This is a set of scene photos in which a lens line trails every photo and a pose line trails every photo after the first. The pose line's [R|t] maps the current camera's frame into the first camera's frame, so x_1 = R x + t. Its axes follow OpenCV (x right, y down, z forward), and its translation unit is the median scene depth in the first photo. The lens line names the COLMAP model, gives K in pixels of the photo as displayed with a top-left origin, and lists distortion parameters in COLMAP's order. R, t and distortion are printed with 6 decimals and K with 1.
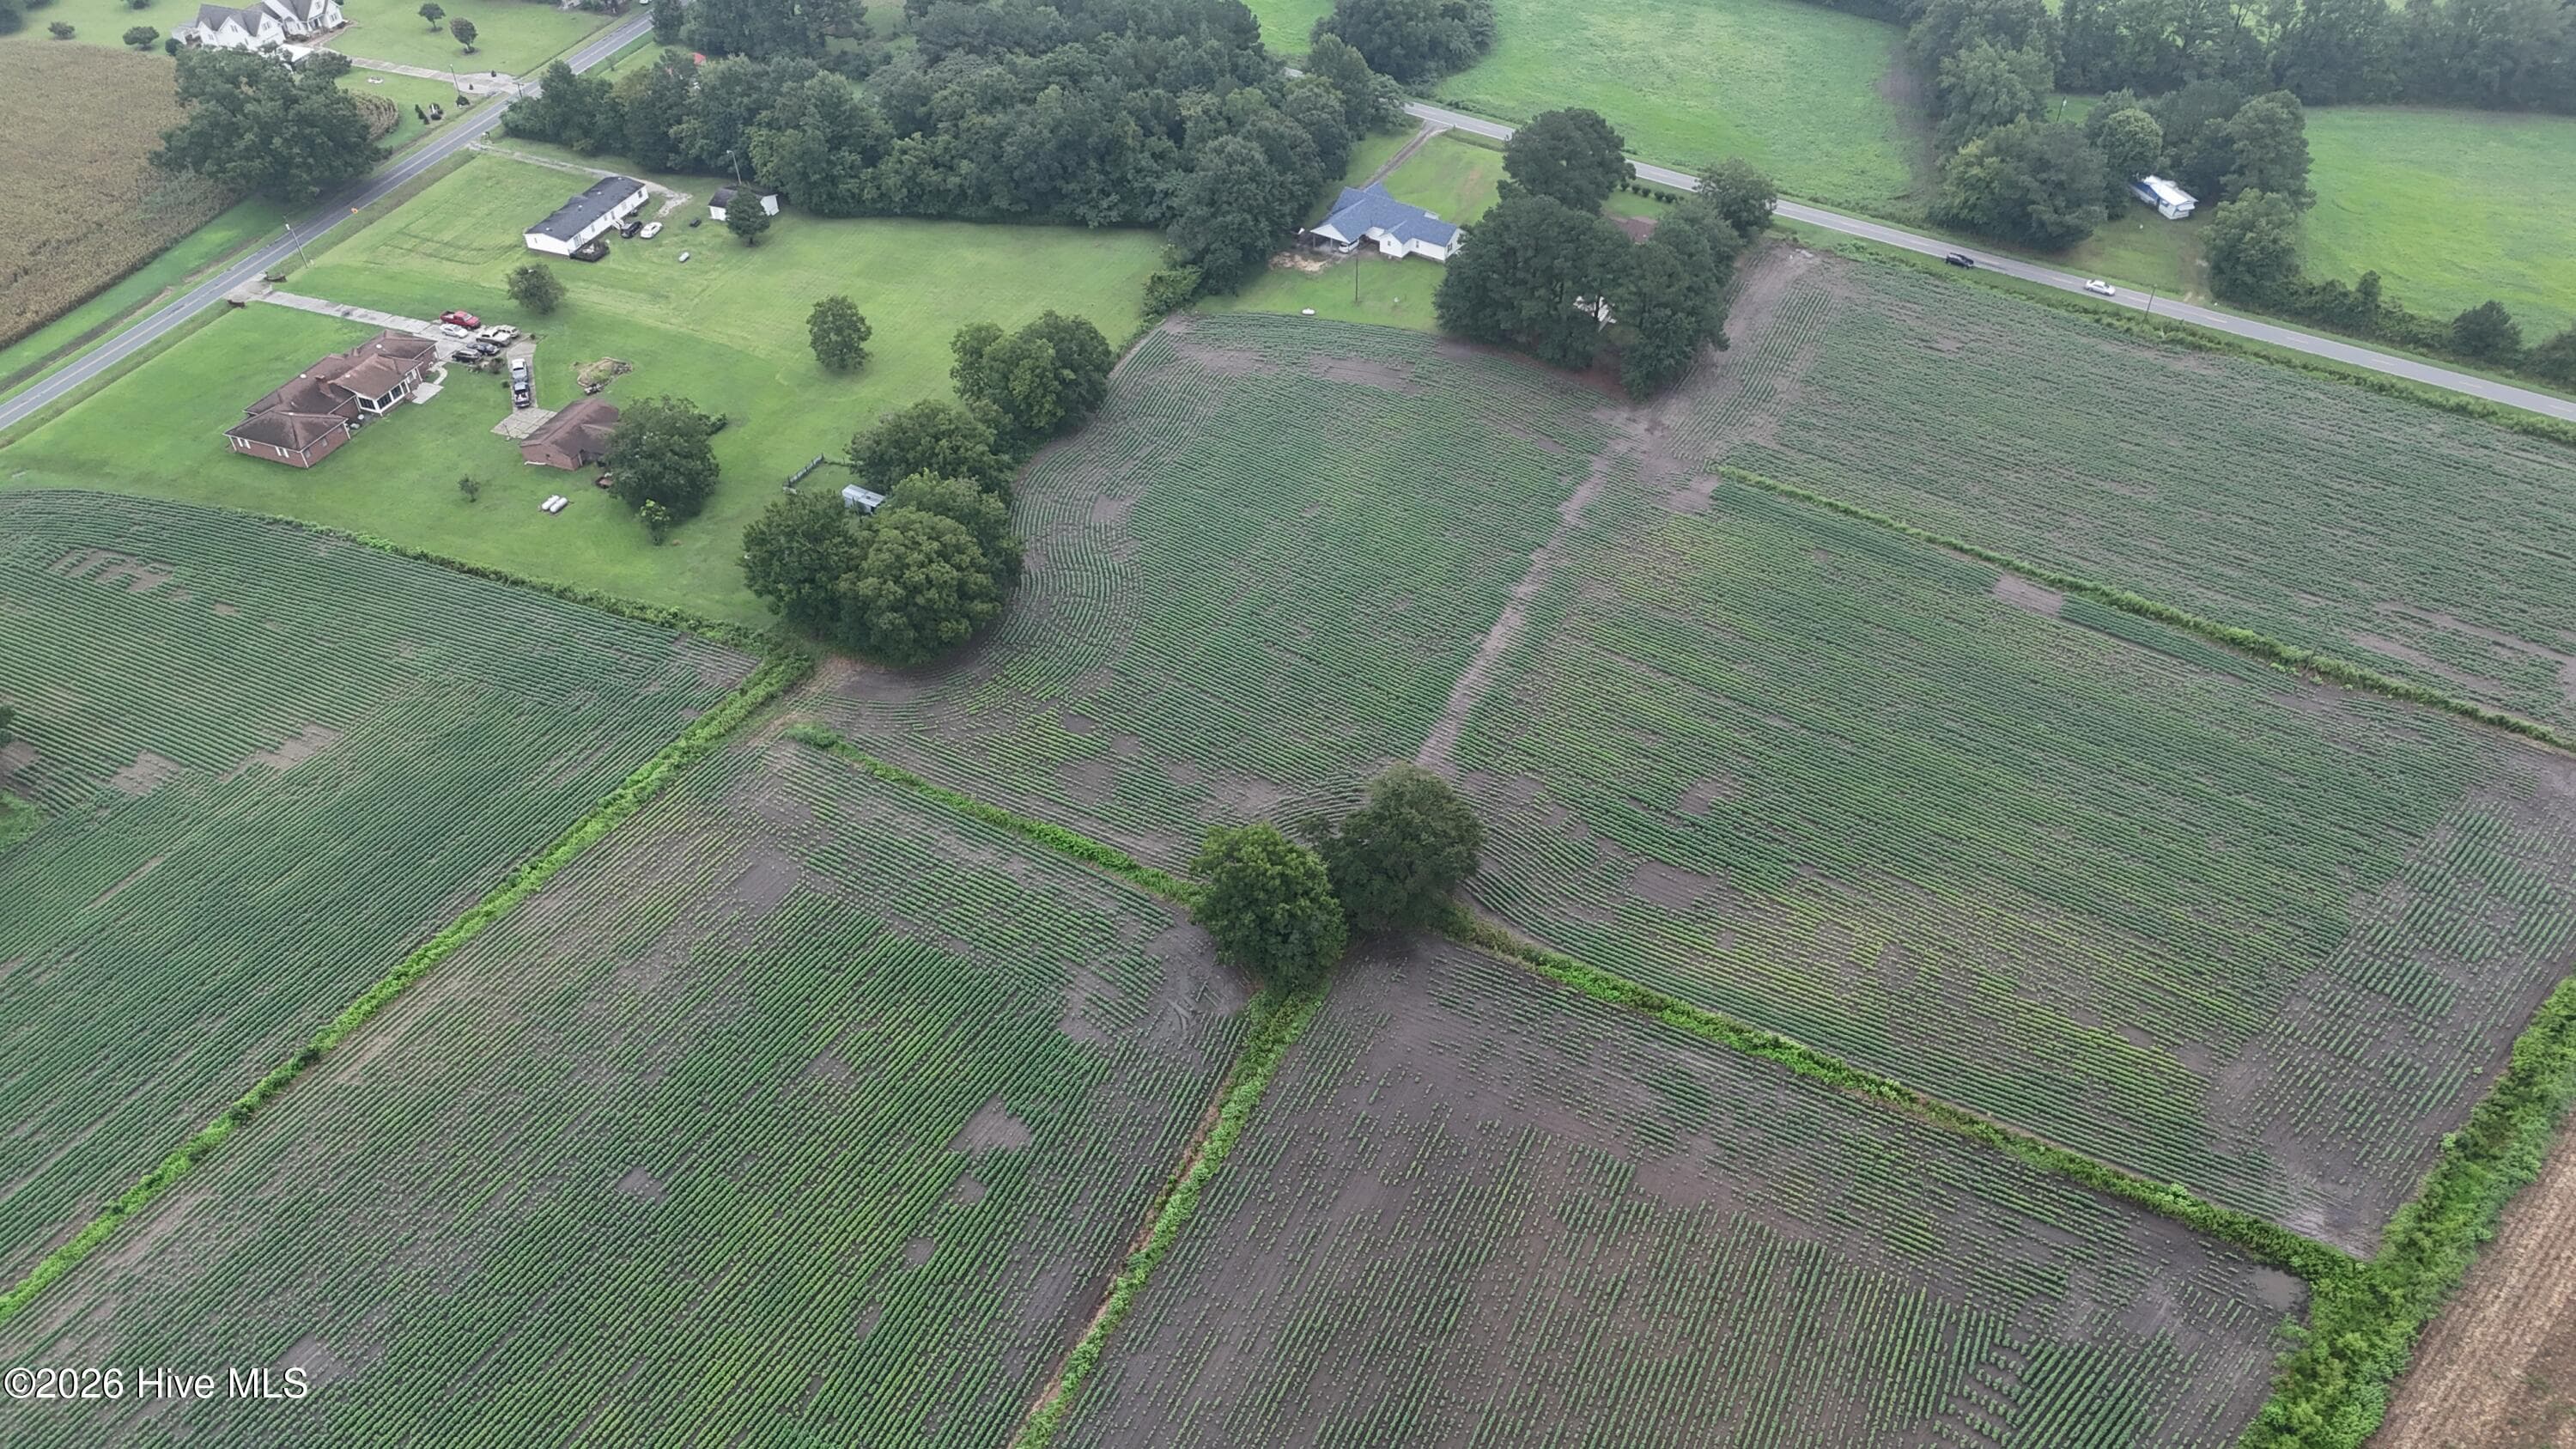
lens RADIAL K [[1887.8, 0, 1298.8], [0, 1887.8, 728.0], [0, 0, 1]] dist [0.074893, -0.067161]
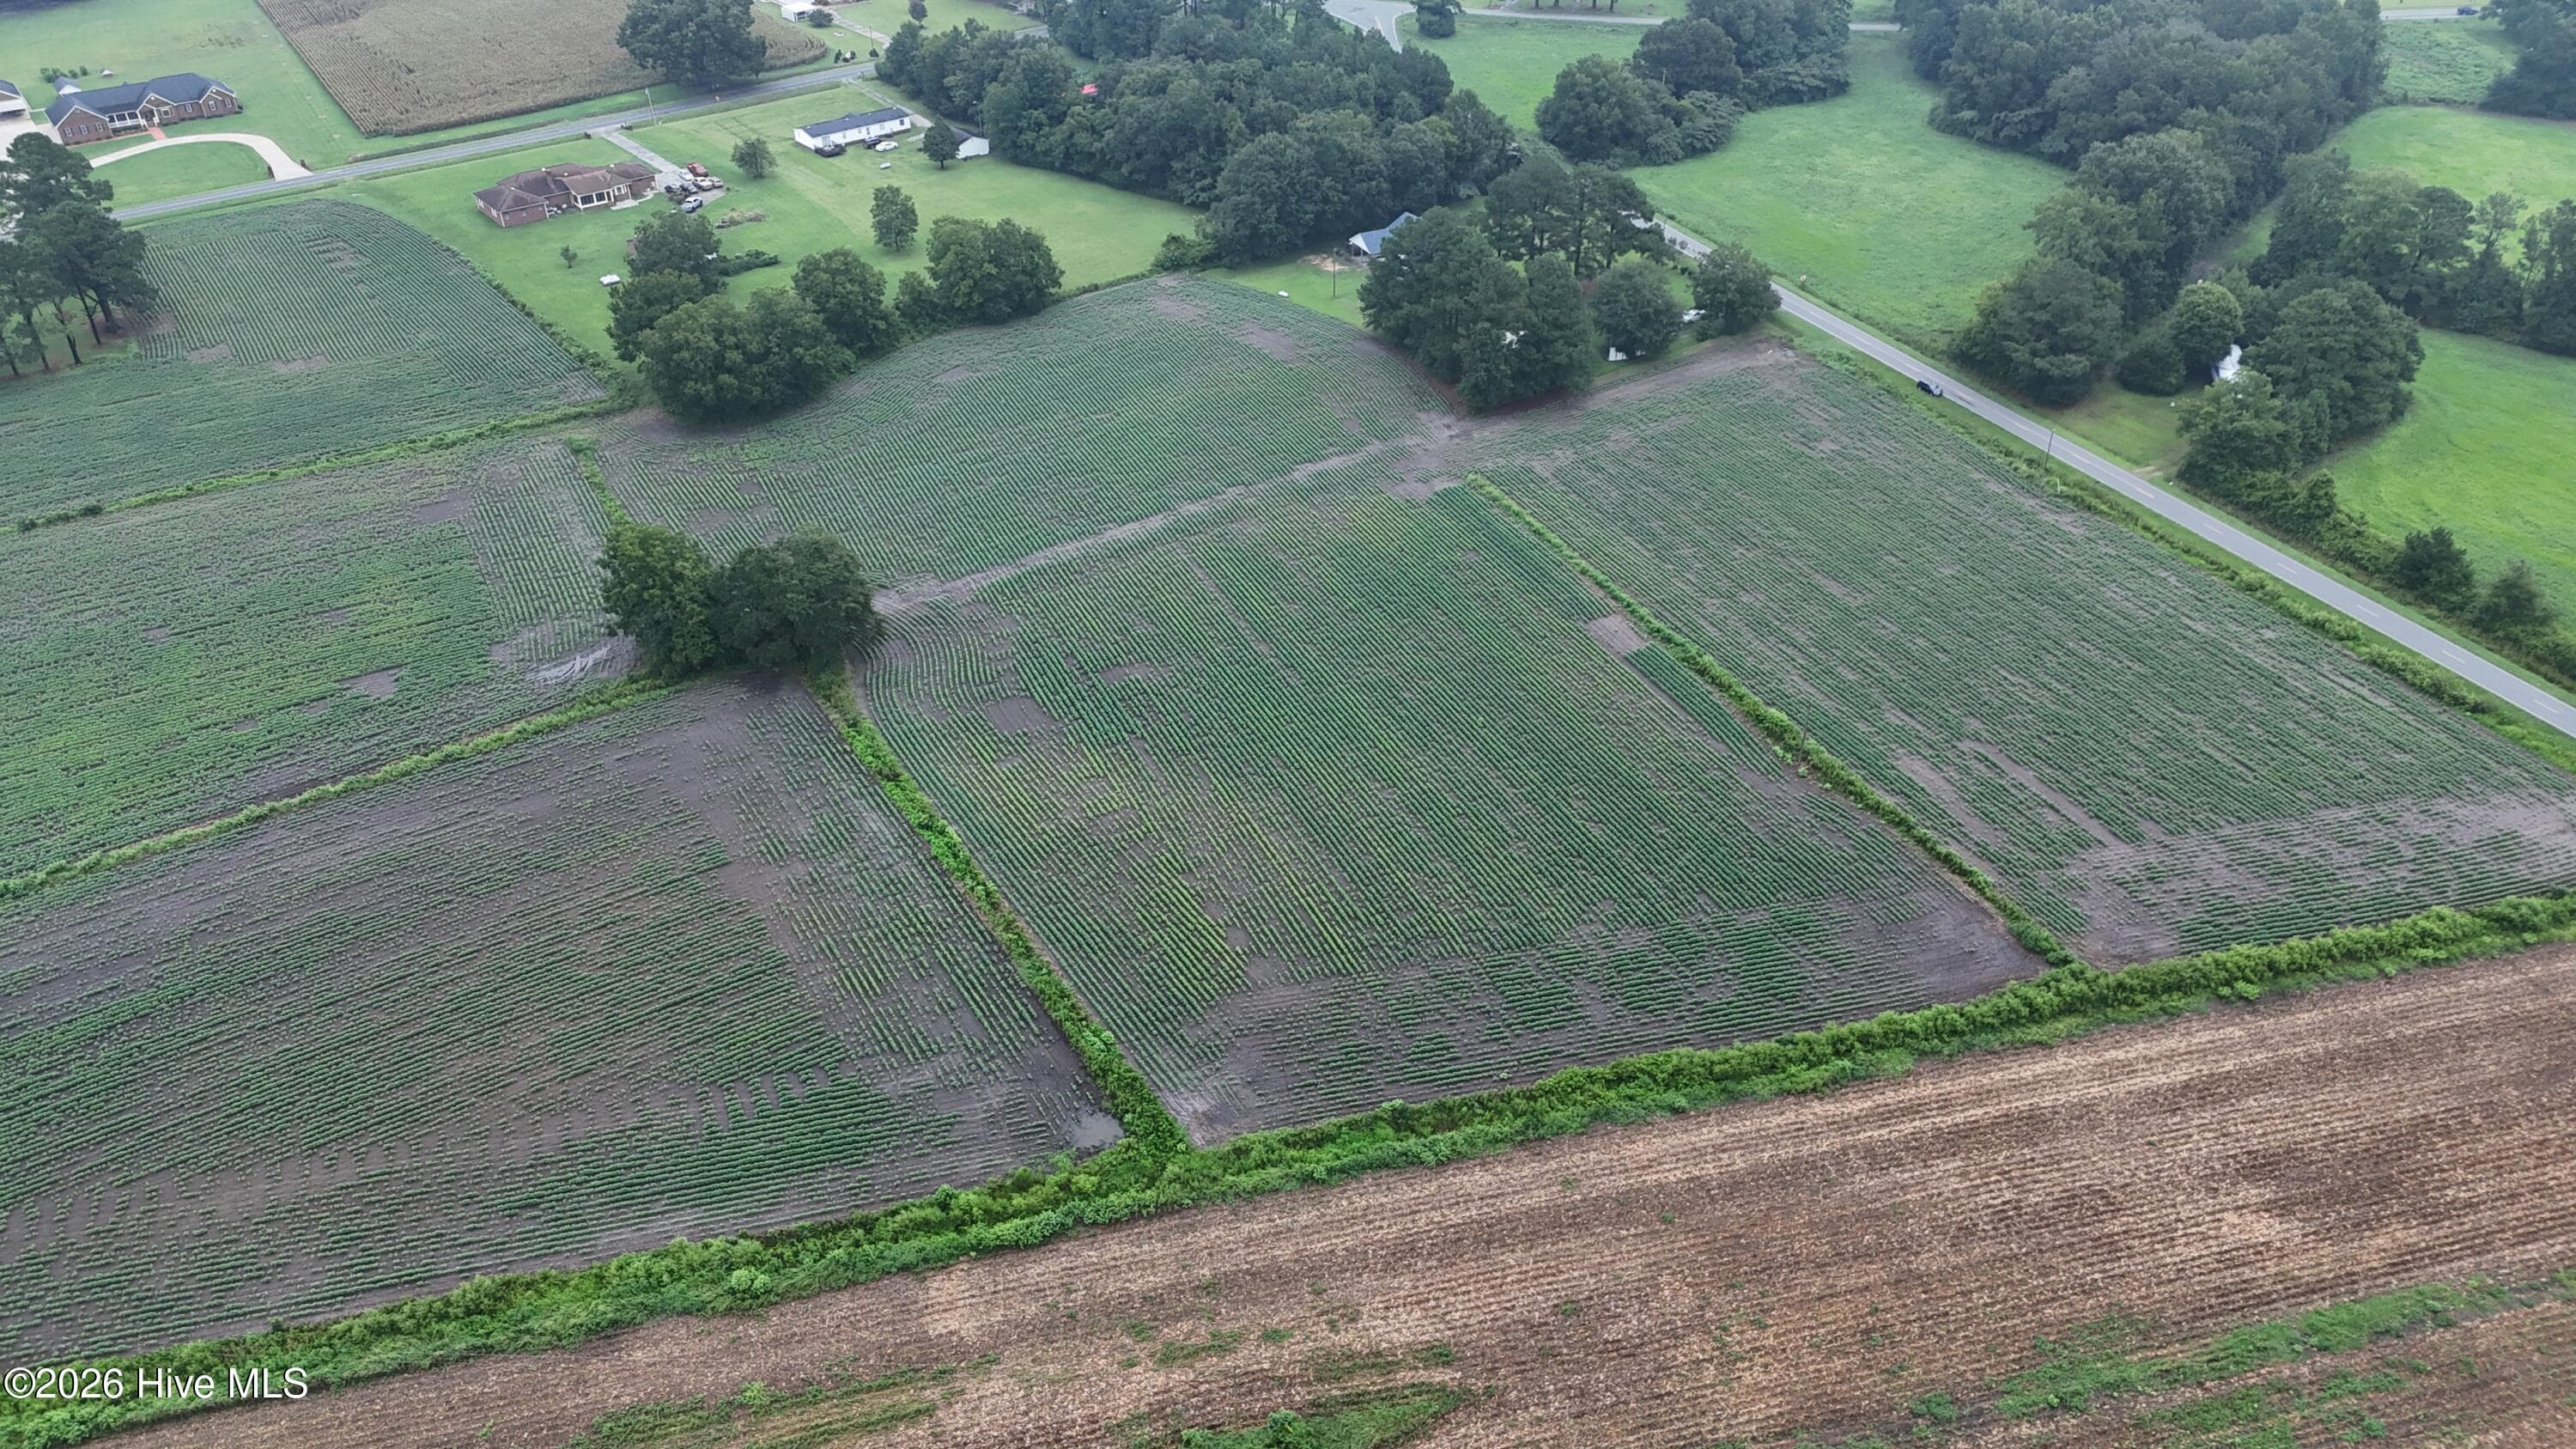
lens RADIAL K [[1887.8, 0, 1298.8], [0, 1887.8, 728.0], [0, 0, 1]] dist [0.074893, -0.067161]
pose [[0.864070, 0.284425, -0.415314, 0.600395], [-0.329441, 0.943355, -0.039359, 0.061138], [0.380594, 0.170831, 0.908826, 0.068076]]
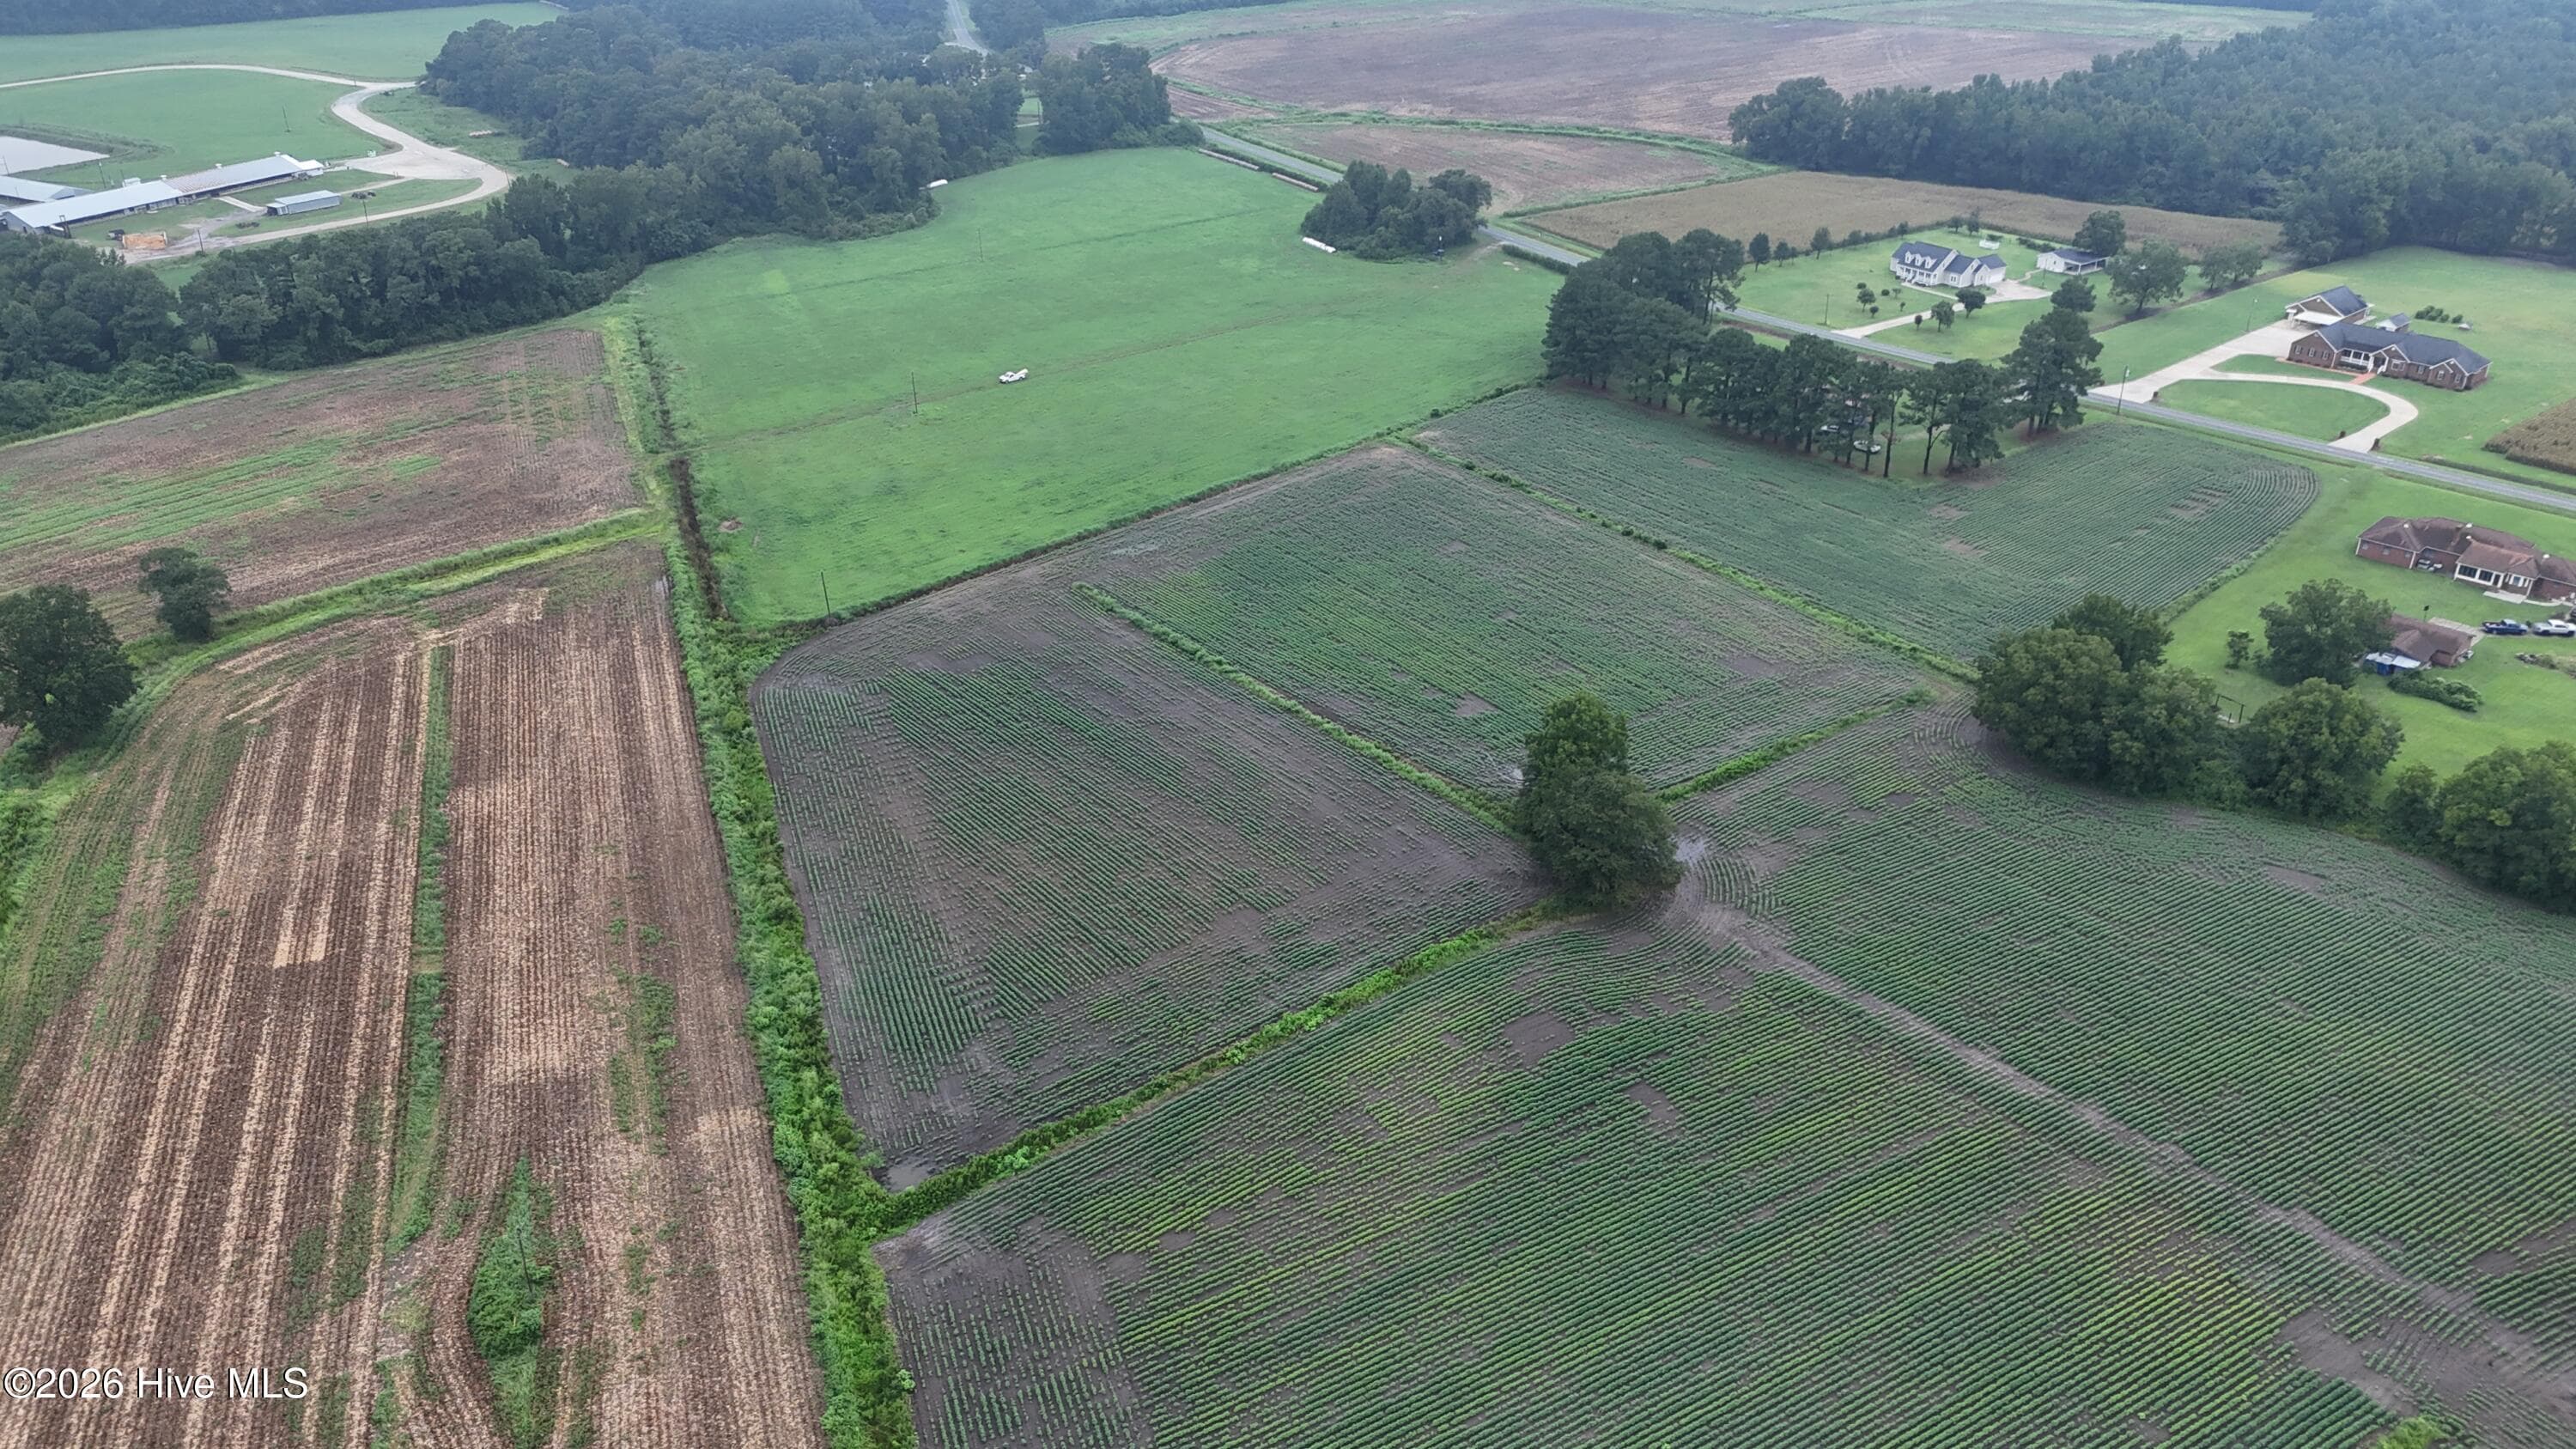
lens RADIAL K [[1887.8, 0, 1298.8], [0, 1887.8, 728.0], [0, 0, 1]] dist [0.074893, -0.067161]
pose [[-0.415826, 0.428979, -0.801914, 0.742082], [-0.592782, 0.540869, 0.596716, -0.395216], [0.689709, 0.723490, 0.029383, 0.591978]]
